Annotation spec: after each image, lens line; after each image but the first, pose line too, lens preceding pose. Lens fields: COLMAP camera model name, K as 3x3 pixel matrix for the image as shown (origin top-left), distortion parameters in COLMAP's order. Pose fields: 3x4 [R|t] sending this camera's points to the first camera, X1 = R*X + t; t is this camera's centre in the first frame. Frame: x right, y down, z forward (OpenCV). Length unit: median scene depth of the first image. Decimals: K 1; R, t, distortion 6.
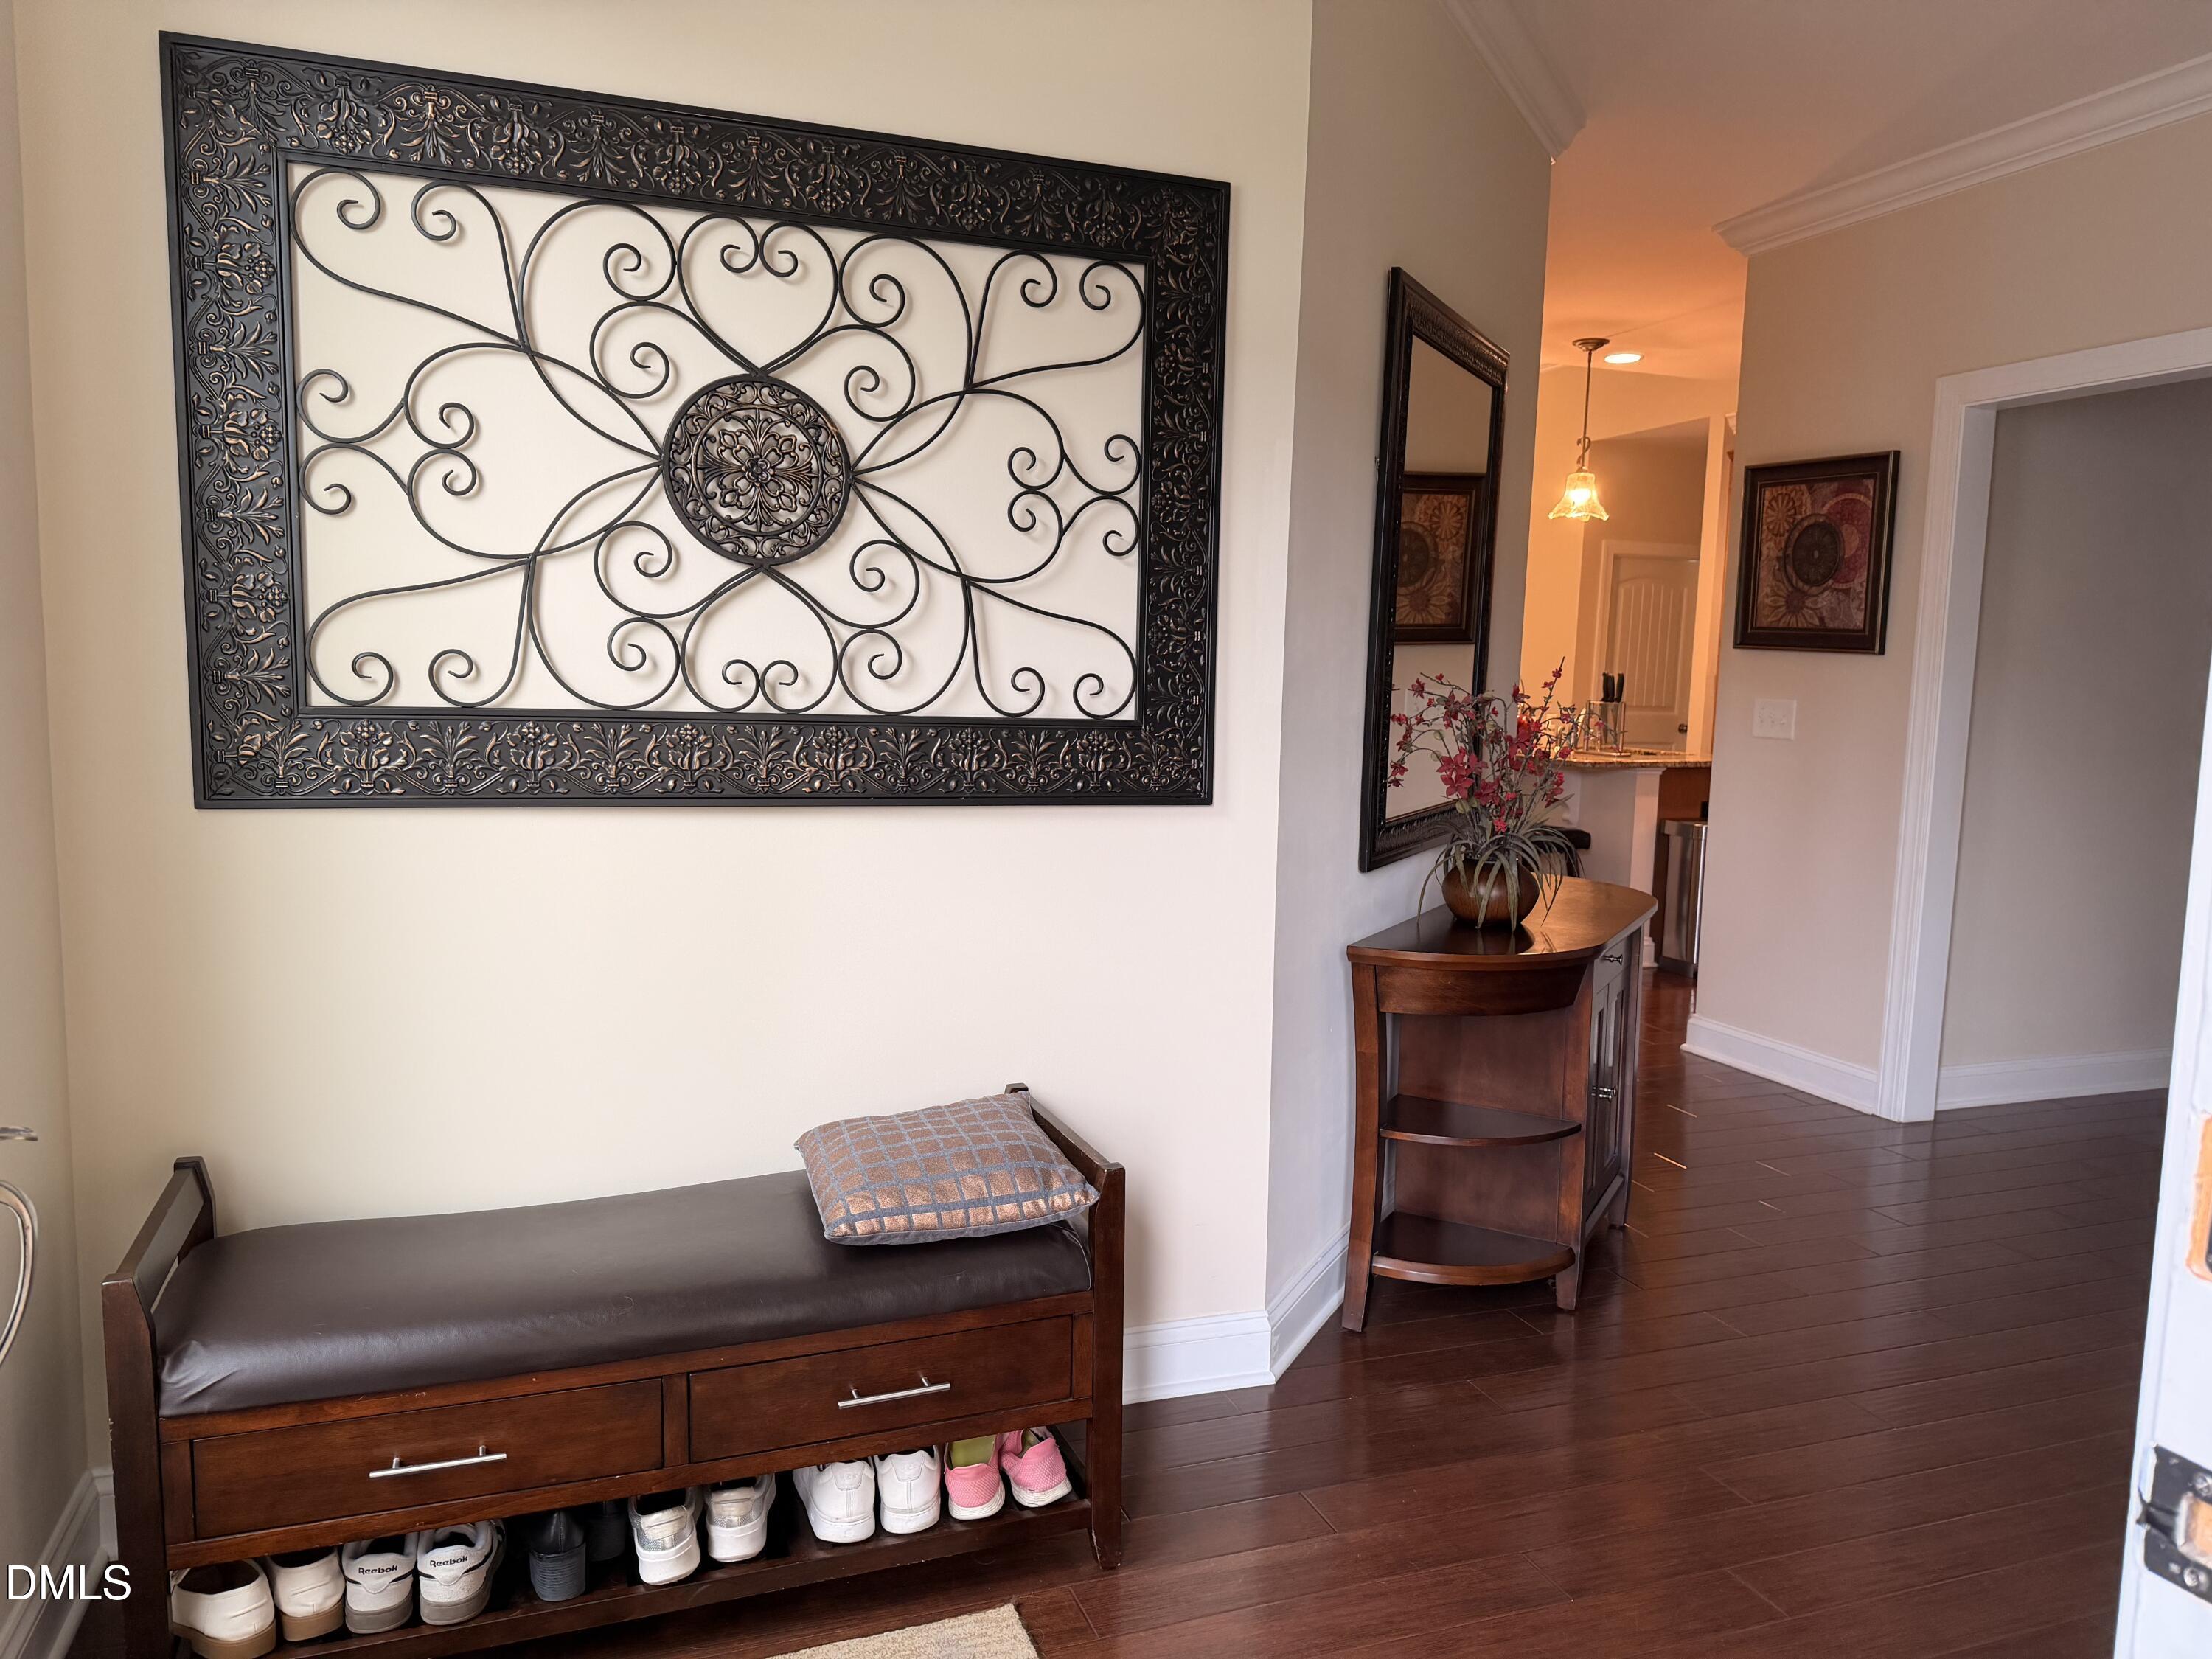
lens RADIAL K [[1563.1, 0, 1118.4], [0, 1563.1, 831.6], [0, 0, 1]] dist [0.129571, -0.196457]
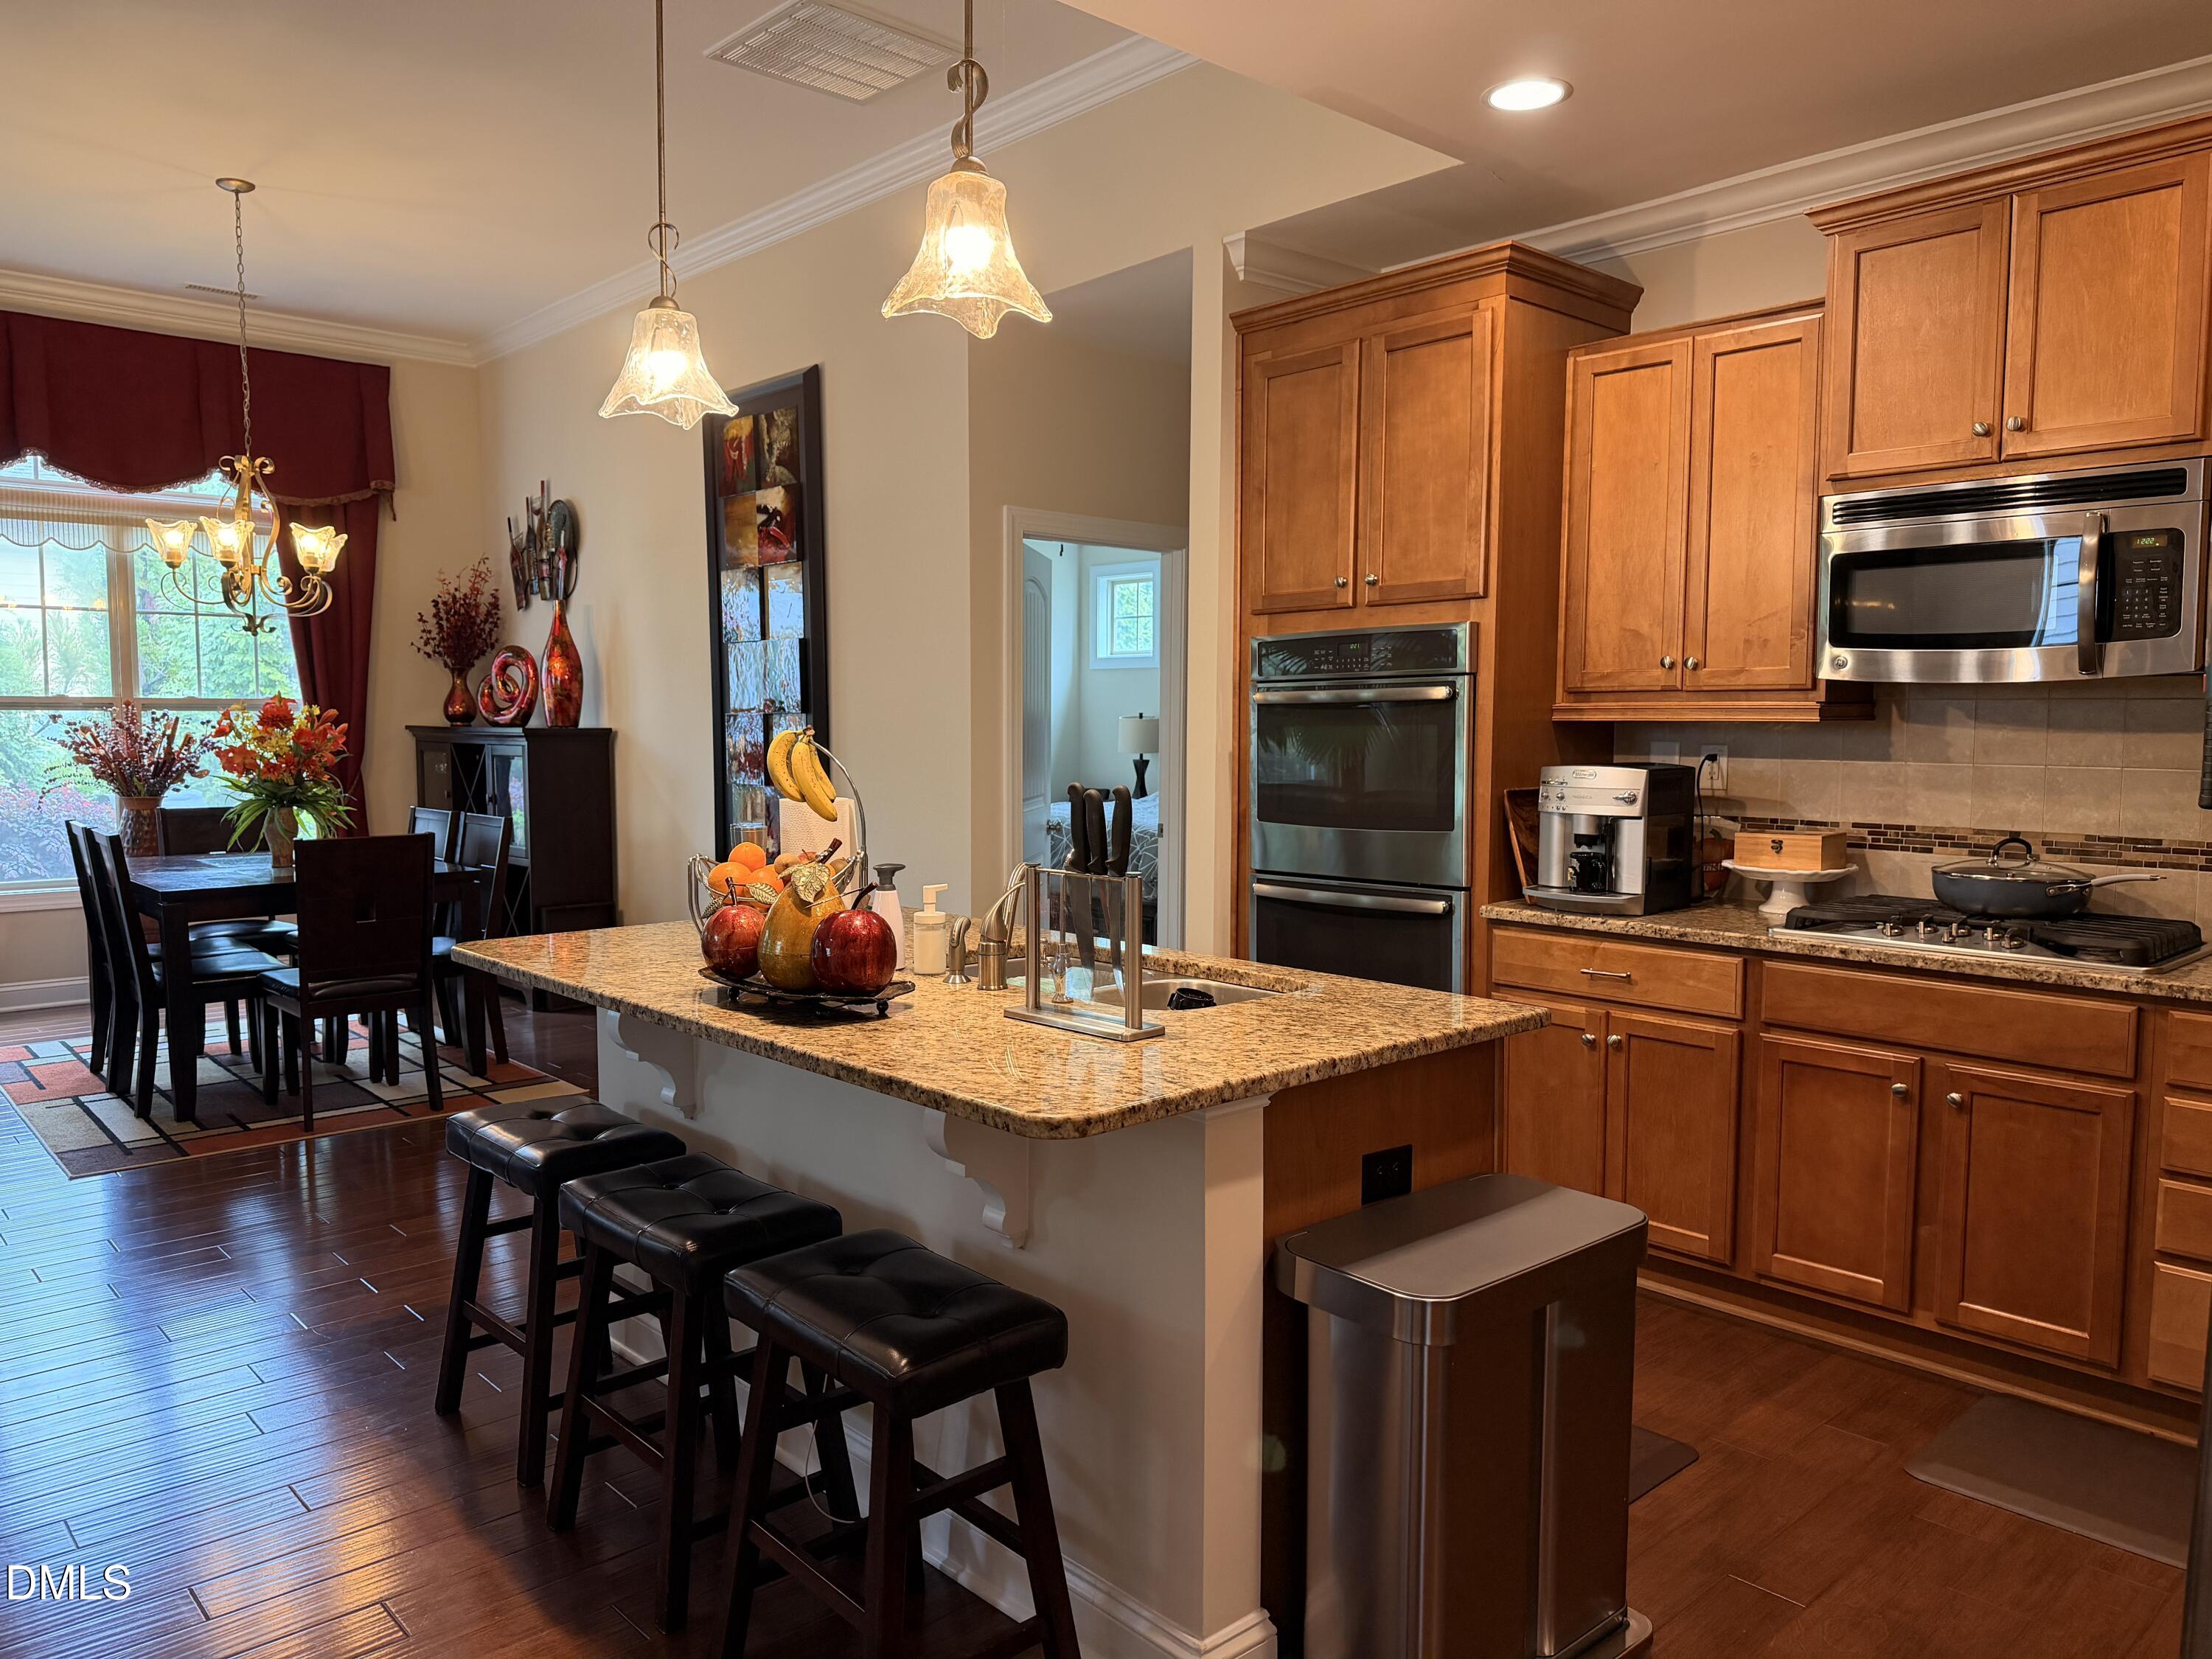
lens RADIAL K [[1563.1, 0, 1118.4], [0, 1563.1, 831.6], [0, 0, 1]] dist [0.129571, -0.196457]
pose [[0.927870, -0.049274, 0.369633, 0.286526], [0.059513, 0.998094, -0.016340, -0.125325], [-0.368123, 0.037159, 0.929034, 1.021947]]
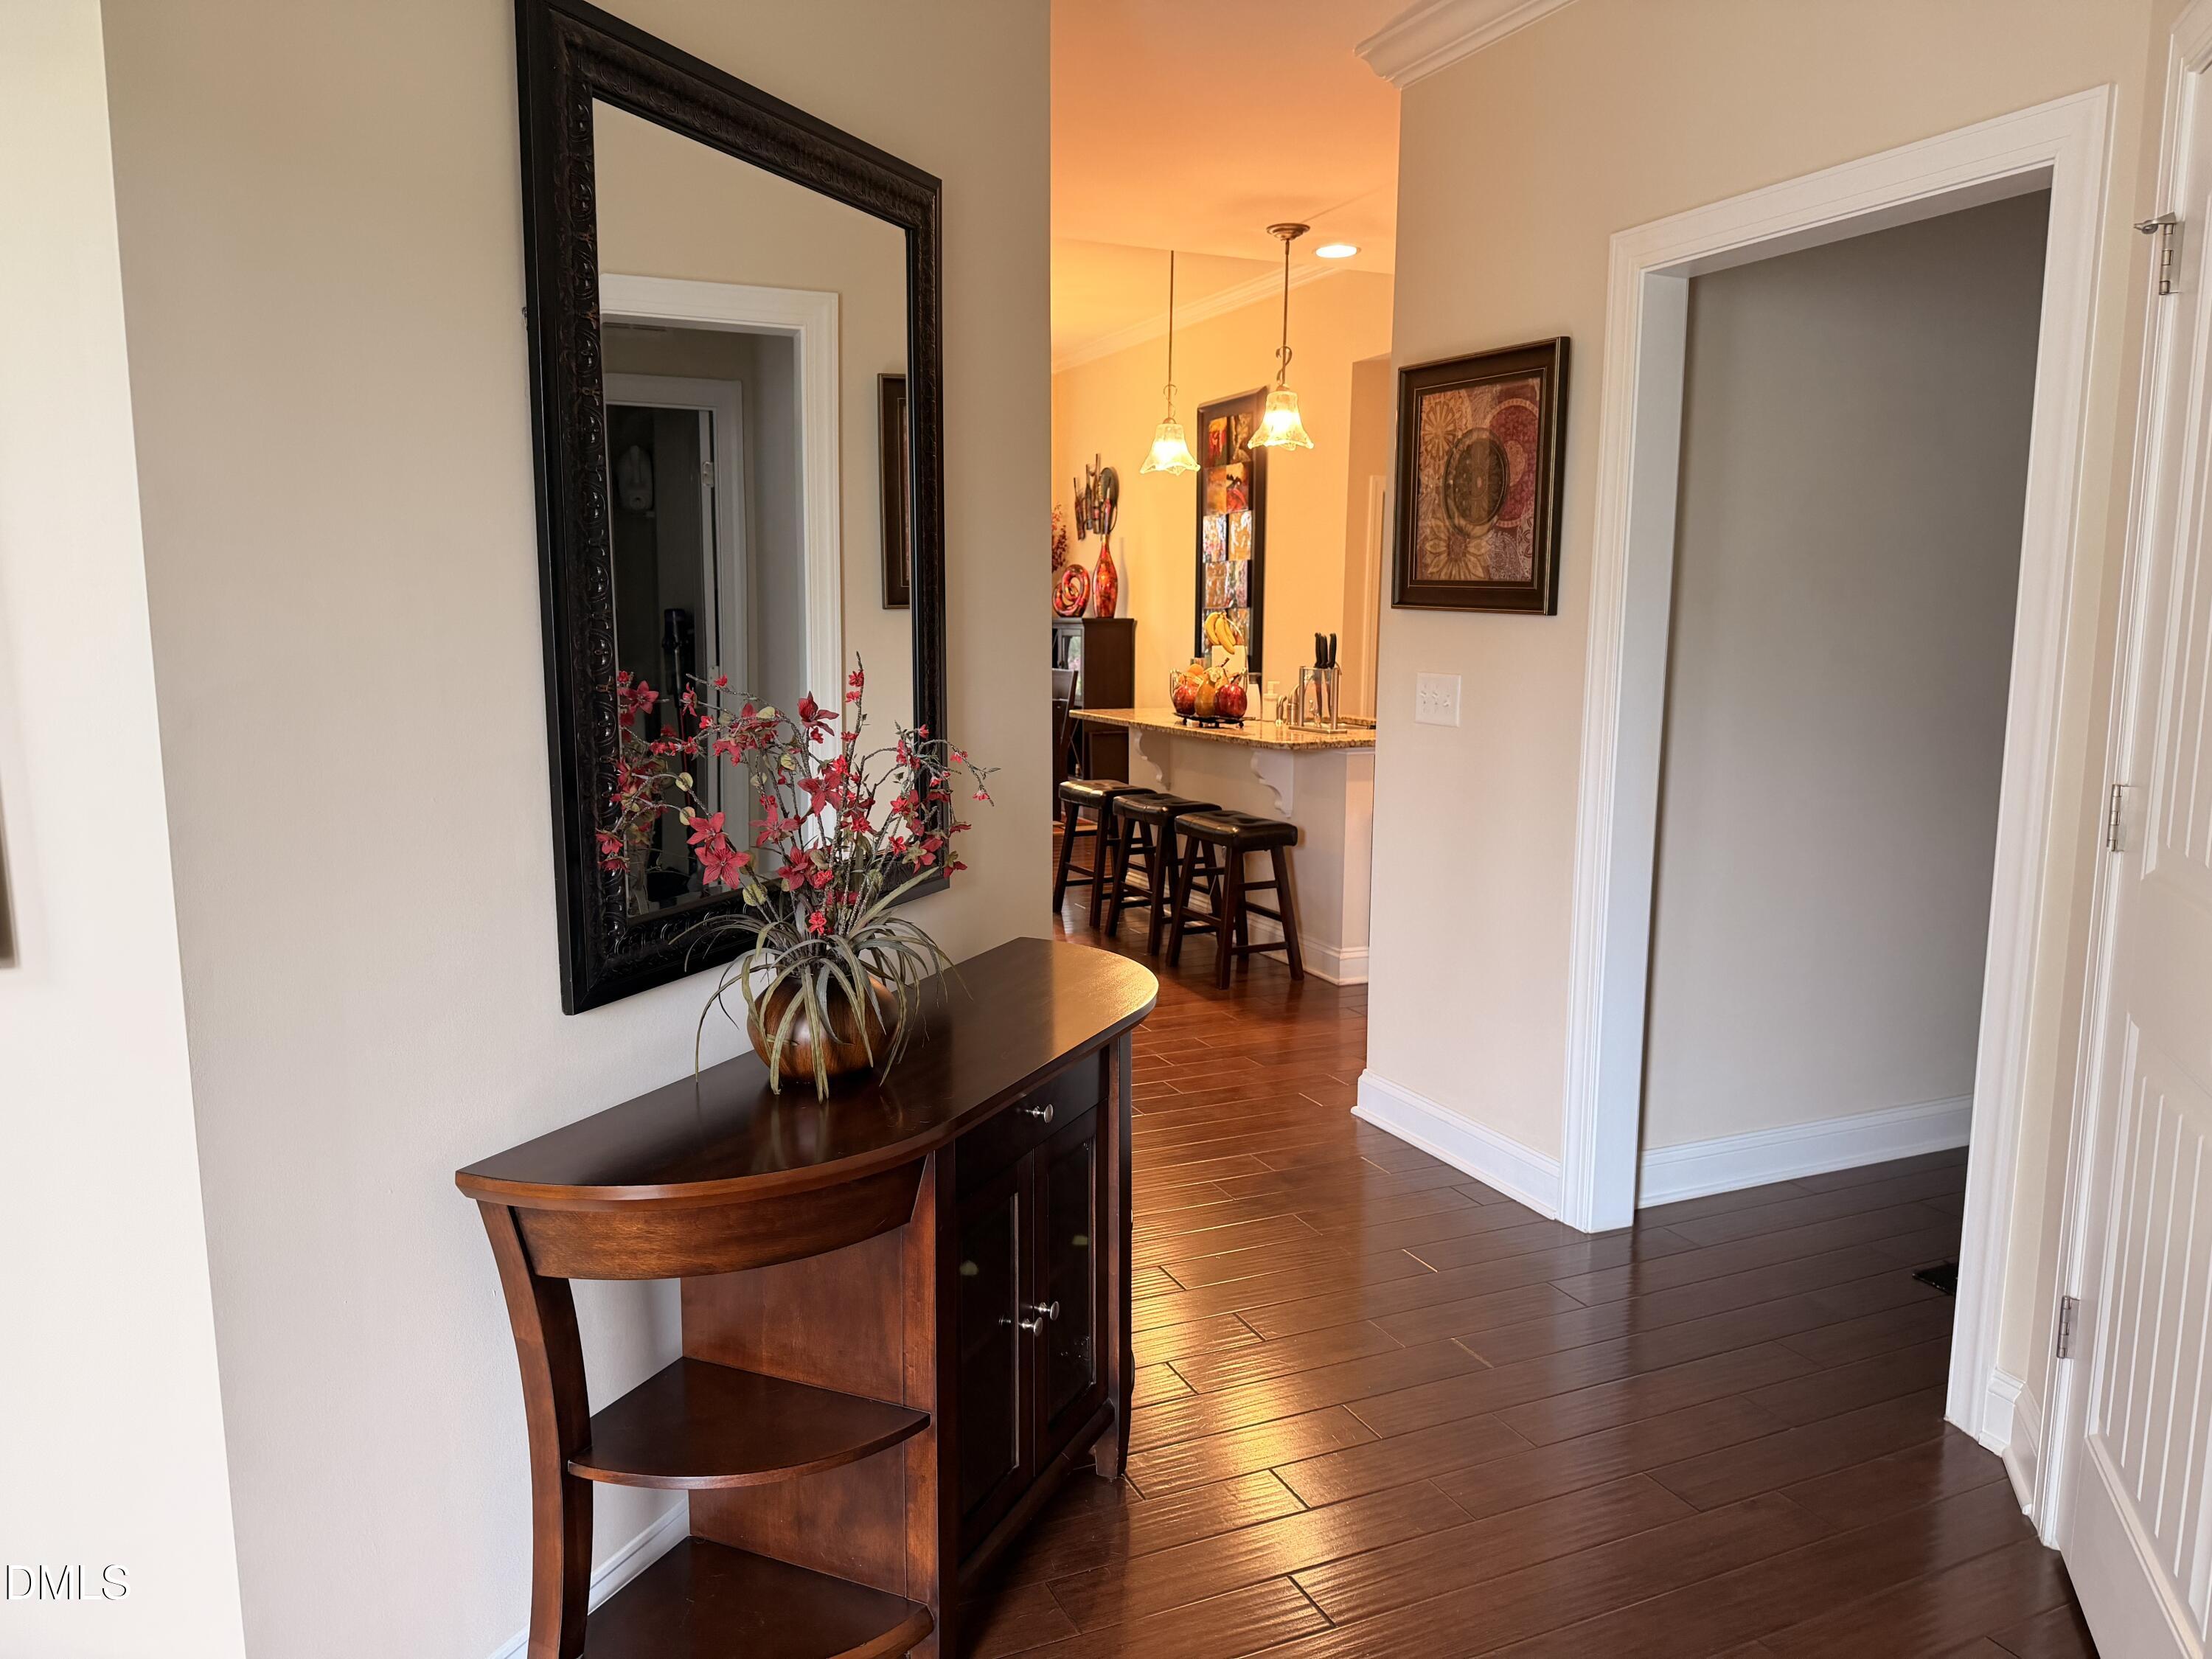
lens RADIAL K [[1563.1, 0, 1118.4], [0, 1563.1, 831.6], [0, 0, 1]] dist [0.129571, -0.196457]
pose [[0.997587, -0.025728, 0.064492, 0.218043], [0.023619, 0.999168, 0.033242, -0.037629], [-0.065294, -0.031639, 0.997364, 0.260134]]
